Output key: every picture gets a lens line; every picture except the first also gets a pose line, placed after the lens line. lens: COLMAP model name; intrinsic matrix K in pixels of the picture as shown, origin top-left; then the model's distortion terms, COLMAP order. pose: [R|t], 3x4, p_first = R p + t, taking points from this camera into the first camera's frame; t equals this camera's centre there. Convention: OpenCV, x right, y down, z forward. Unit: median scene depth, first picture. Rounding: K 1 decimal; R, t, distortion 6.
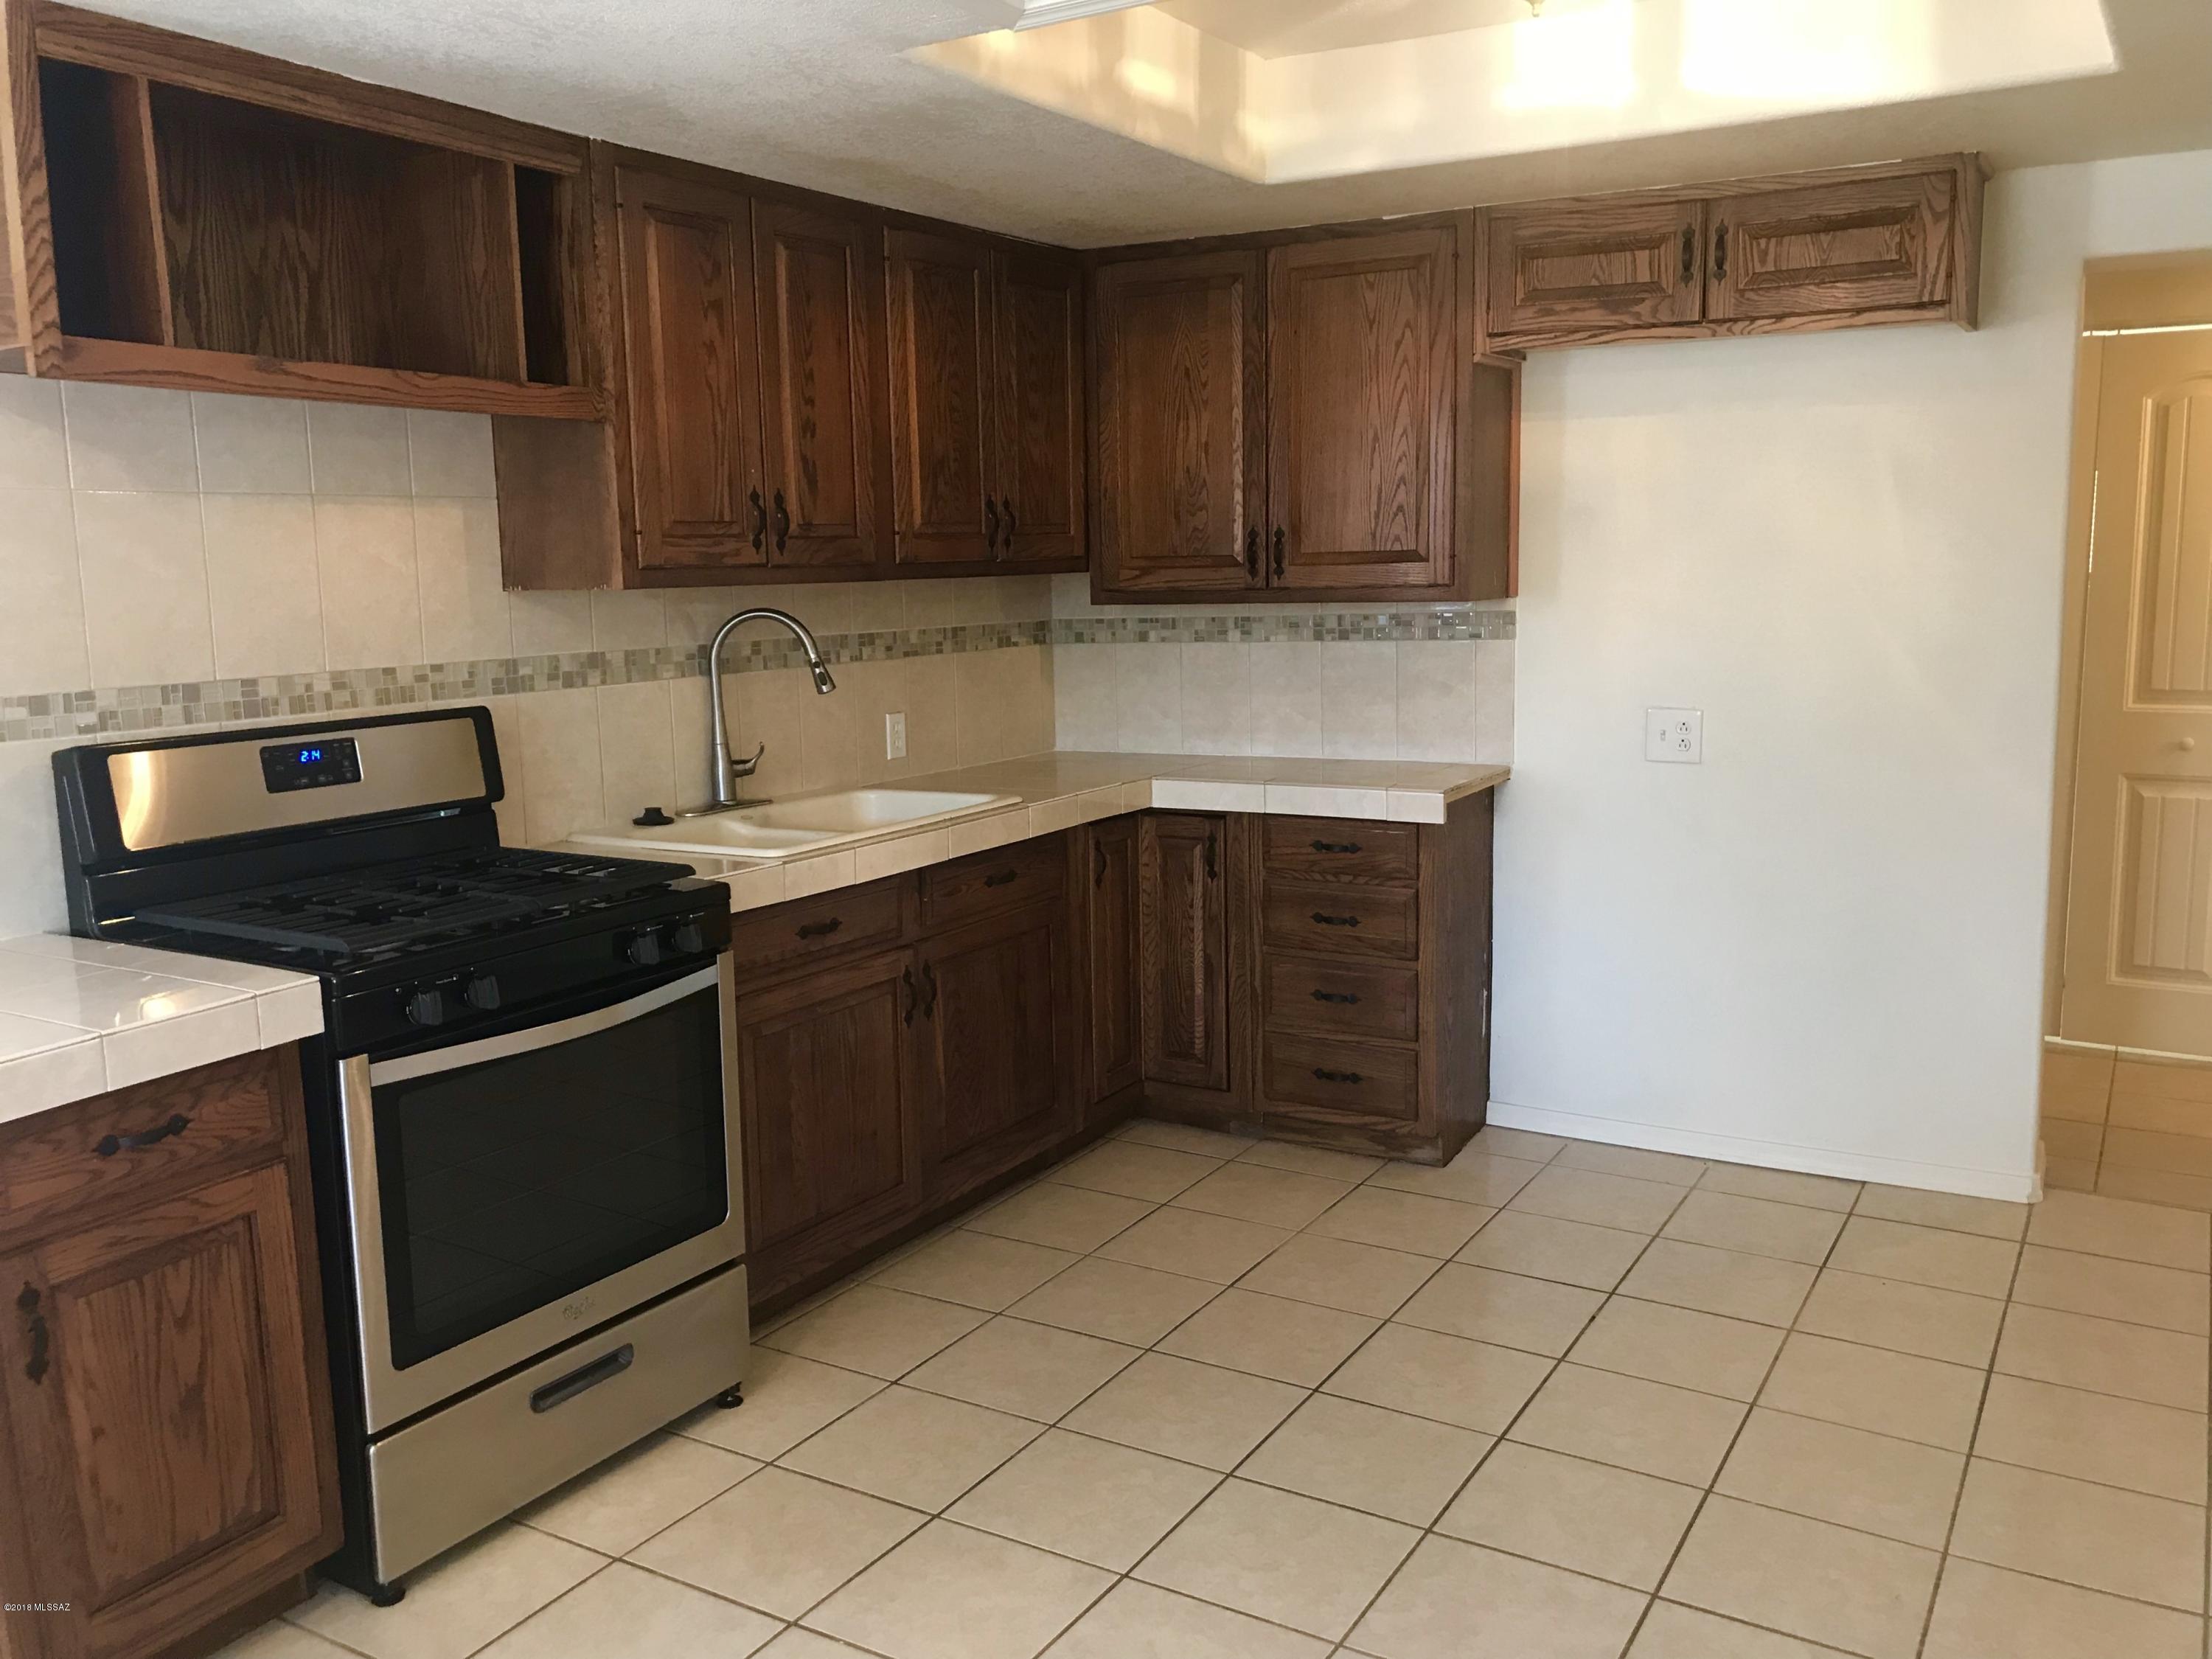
lens RADIAL K [[1819.7, 0, 1103.1], [0, 1819.7, 837.6], [0, 0, 1]] dist [0.031097, -0.019687]
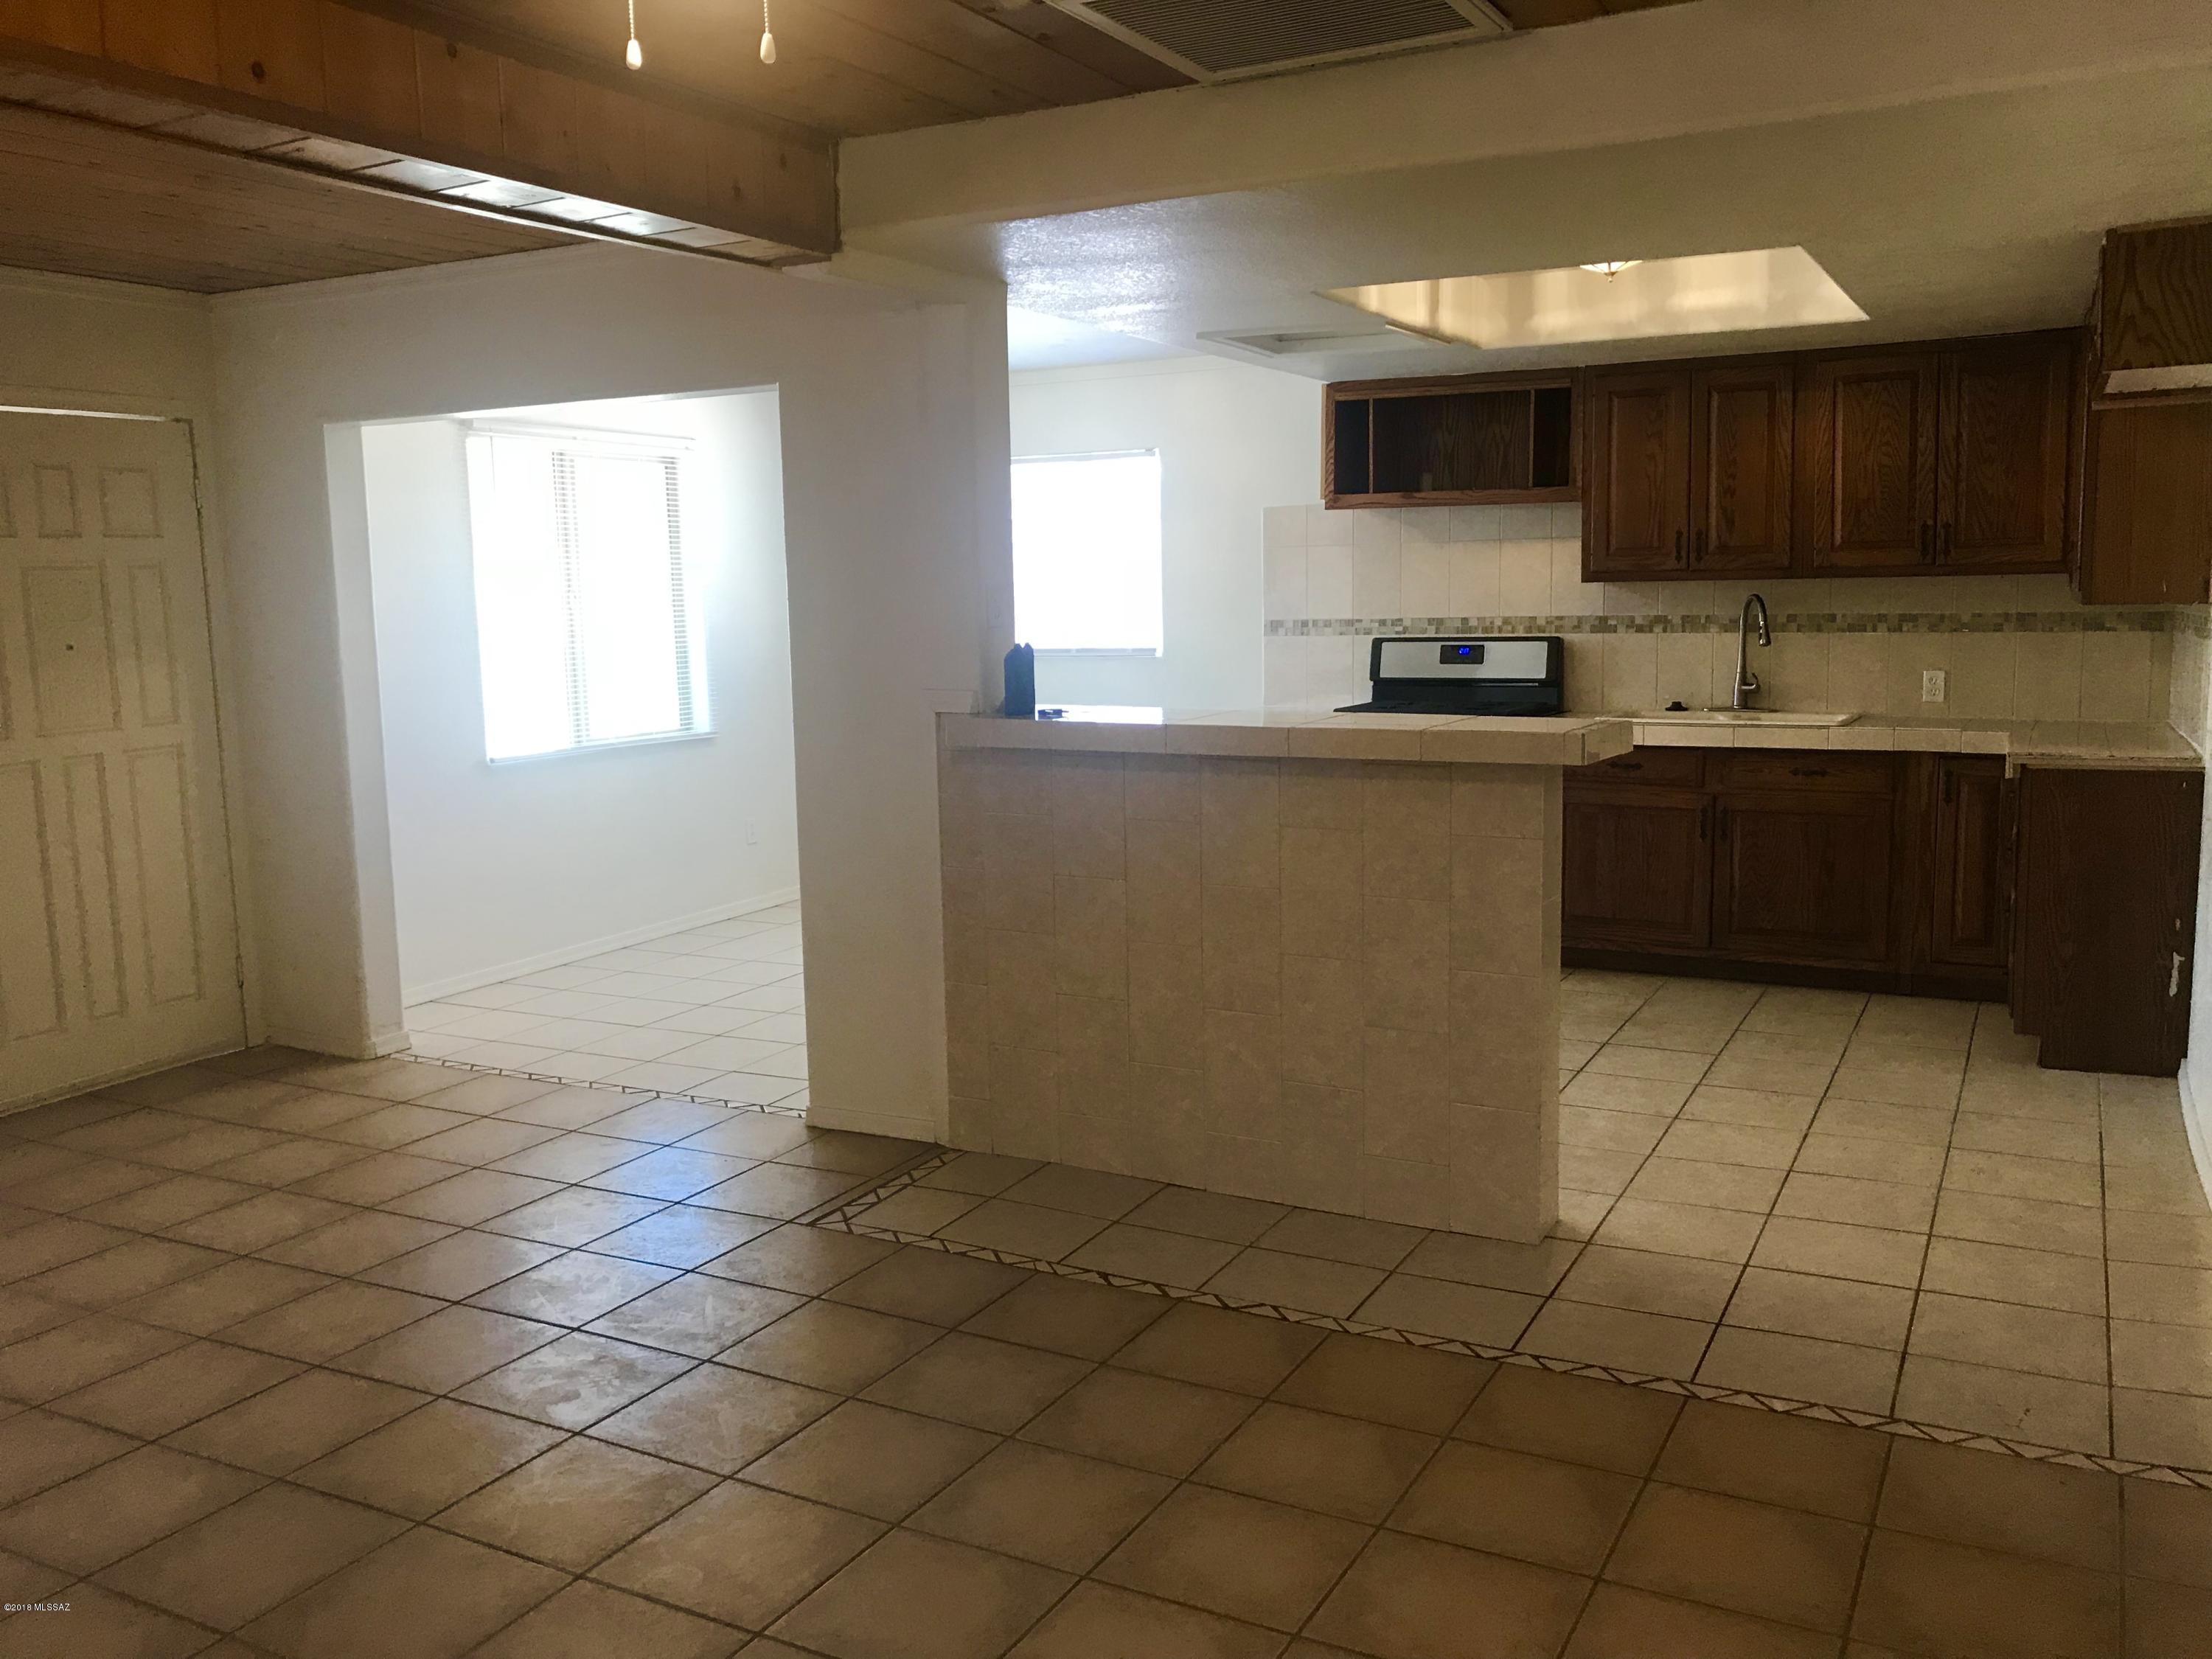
lens RADIAL K [[1819.7, 0, 1103.2], [0, 1819.7, 824.4], [0, 0, 1]] dist [0.031097, -0.019687]
pose [[0.054284, 0.152889, -0.986751, 1.650021], [-0.135968, 0.980136, 0.144384, -0.087569], [0.989225, 0.126329, 0.073994, 0.334819]]
